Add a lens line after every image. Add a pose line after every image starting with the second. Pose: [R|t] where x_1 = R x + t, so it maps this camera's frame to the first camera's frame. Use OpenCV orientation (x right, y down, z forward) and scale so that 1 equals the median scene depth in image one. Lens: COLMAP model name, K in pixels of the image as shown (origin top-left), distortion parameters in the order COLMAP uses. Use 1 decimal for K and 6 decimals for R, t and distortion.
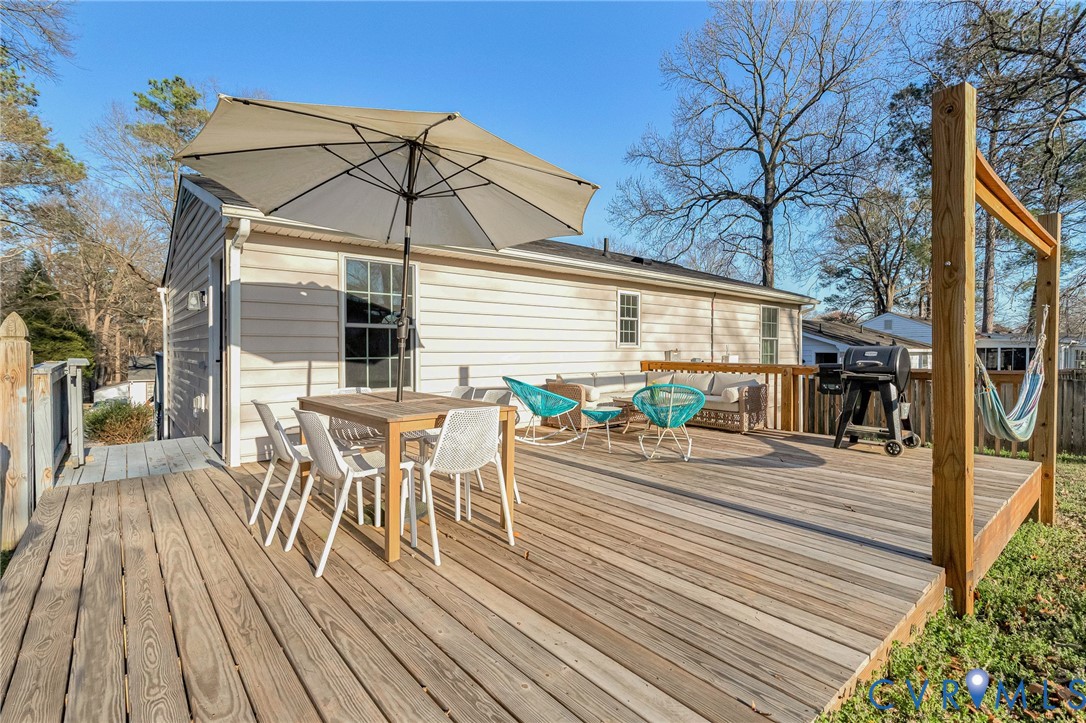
lens RADIAL K [[505.6, 0, 545.1], [0, 505.6, 345.2], [0, 0, 1]] dist [0.009732, -0.001010]
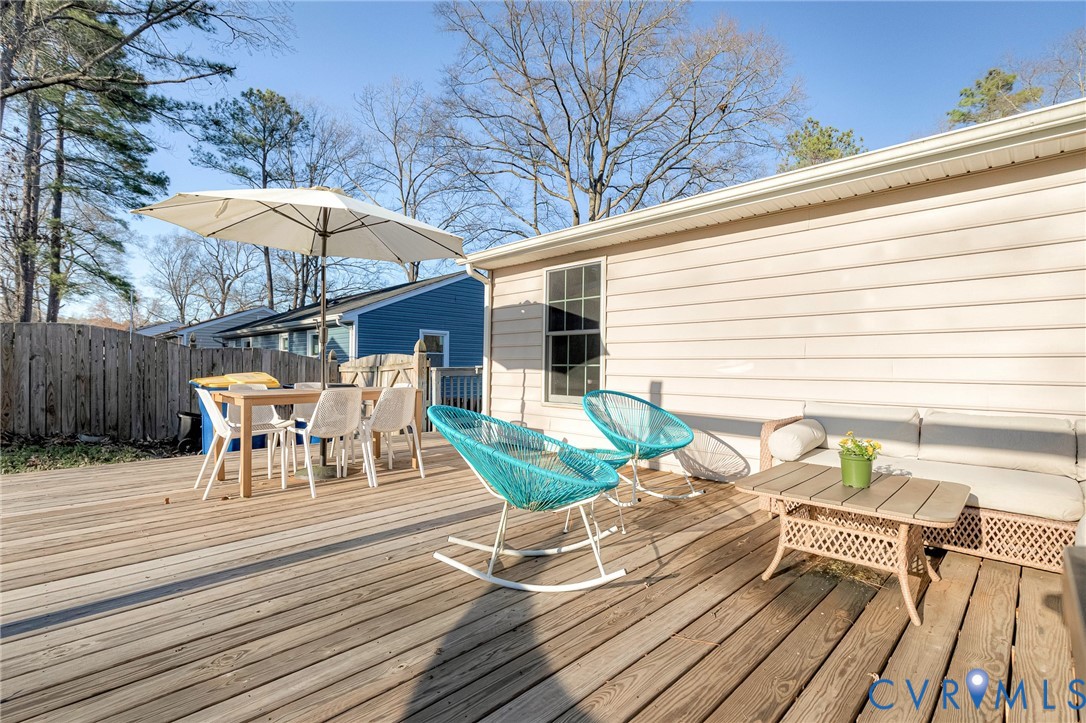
lens RADIAL K [[505.6, 0, 547.4], [0, 505.6, 366.8], [0, 0, 1]] dist [0.009732, -0.001010]
pose [[0.096417, -0.008370, -0.995306, 0.417072], [-0.007592, 0.999929, -0.009145, 0.023243], [0.995312, 0.008438, 0.096347, 0.567091]]
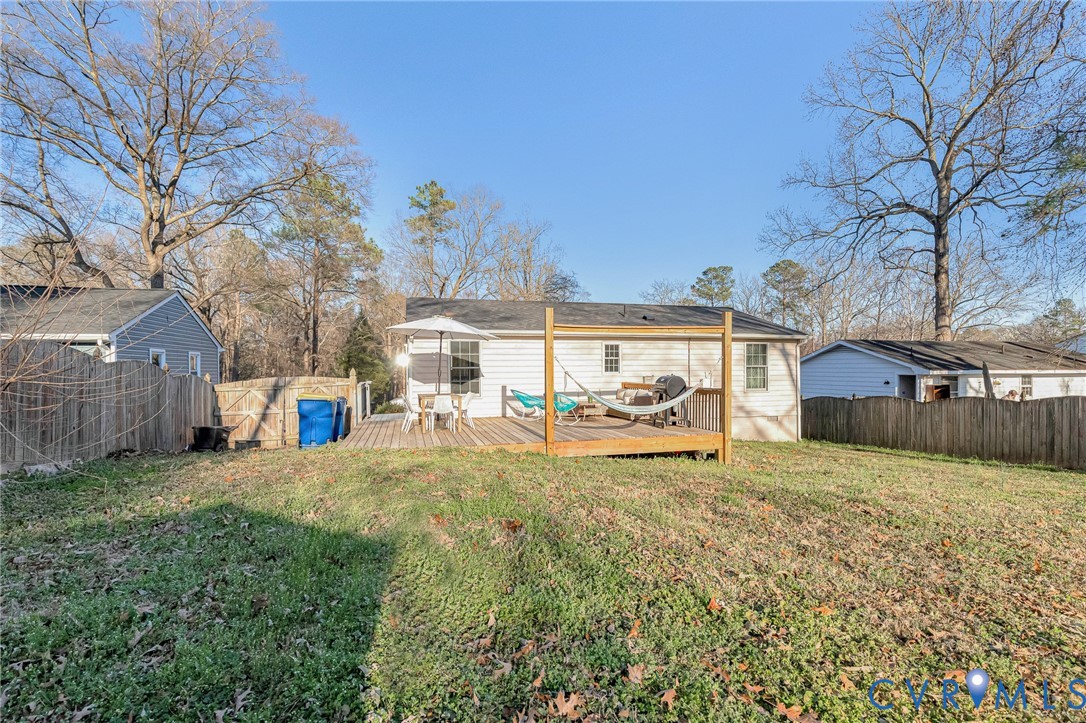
lens RADIAL K [[505.6, 0, 541.0], [0, 505.6, 363.8], [0, 0, 1]] dist [0.009732, -0.001010]
pose [[0.903648, -0.012516, -0.428093, 0.677448], [0.011858, 0.999921, -0.004202, -0.028398], [0.428111, -0.001279, 0.903725, -0.665752]]
